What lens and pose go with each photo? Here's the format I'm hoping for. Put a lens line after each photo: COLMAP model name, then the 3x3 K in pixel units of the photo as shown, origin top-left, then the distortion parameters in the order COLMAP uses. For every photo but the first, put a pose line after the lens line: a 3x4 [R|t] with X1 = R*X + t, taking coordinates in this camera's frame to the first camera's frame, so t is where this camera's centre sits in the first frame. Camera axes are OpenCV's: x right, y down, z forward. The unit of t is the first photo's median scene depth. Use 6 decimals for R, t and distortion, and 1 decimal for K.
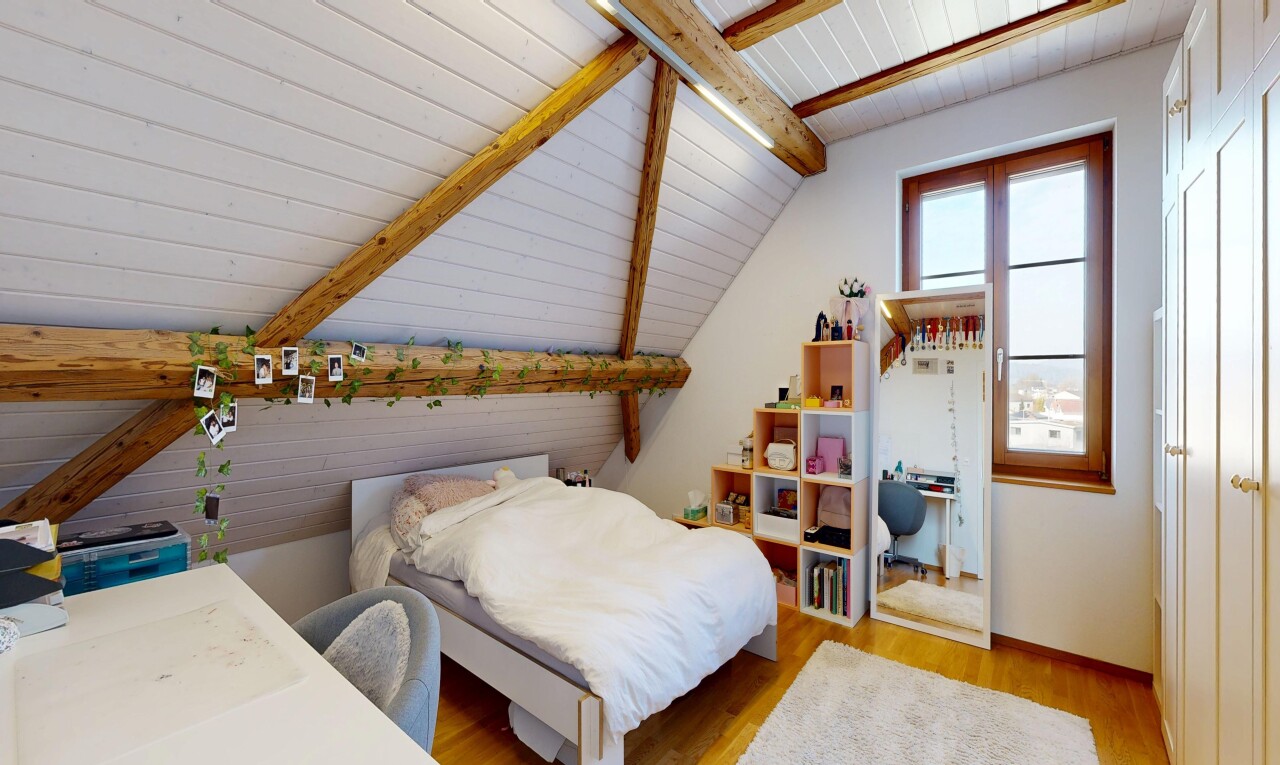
lens RADIAL K [[493.0, 0, 629.7], [0, 493.0, 384.0], [0, 0, 1]] dist [-0.000450, -0.000098]
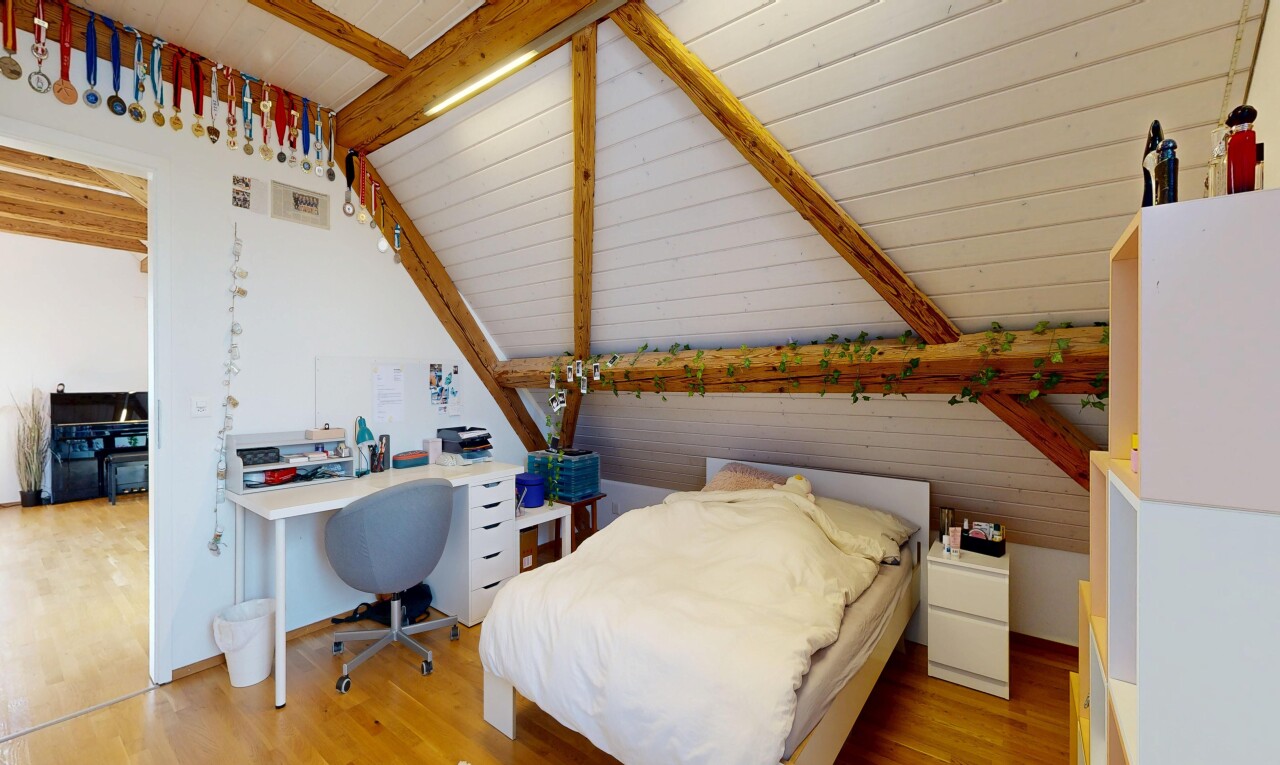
lens RADIAL K [[493.0, 0, 644.0], [0, 493.0, 385.9], [0, 0, 1]] dist [-0.000450, -0.000098]
pose [[0.057430, 0.009624, -0.998303, 1.055955], [-0.004308, 0.999947, 0.009392, -0.002264], [0.998340, 0.003761, 0.057468, 1.123819]]
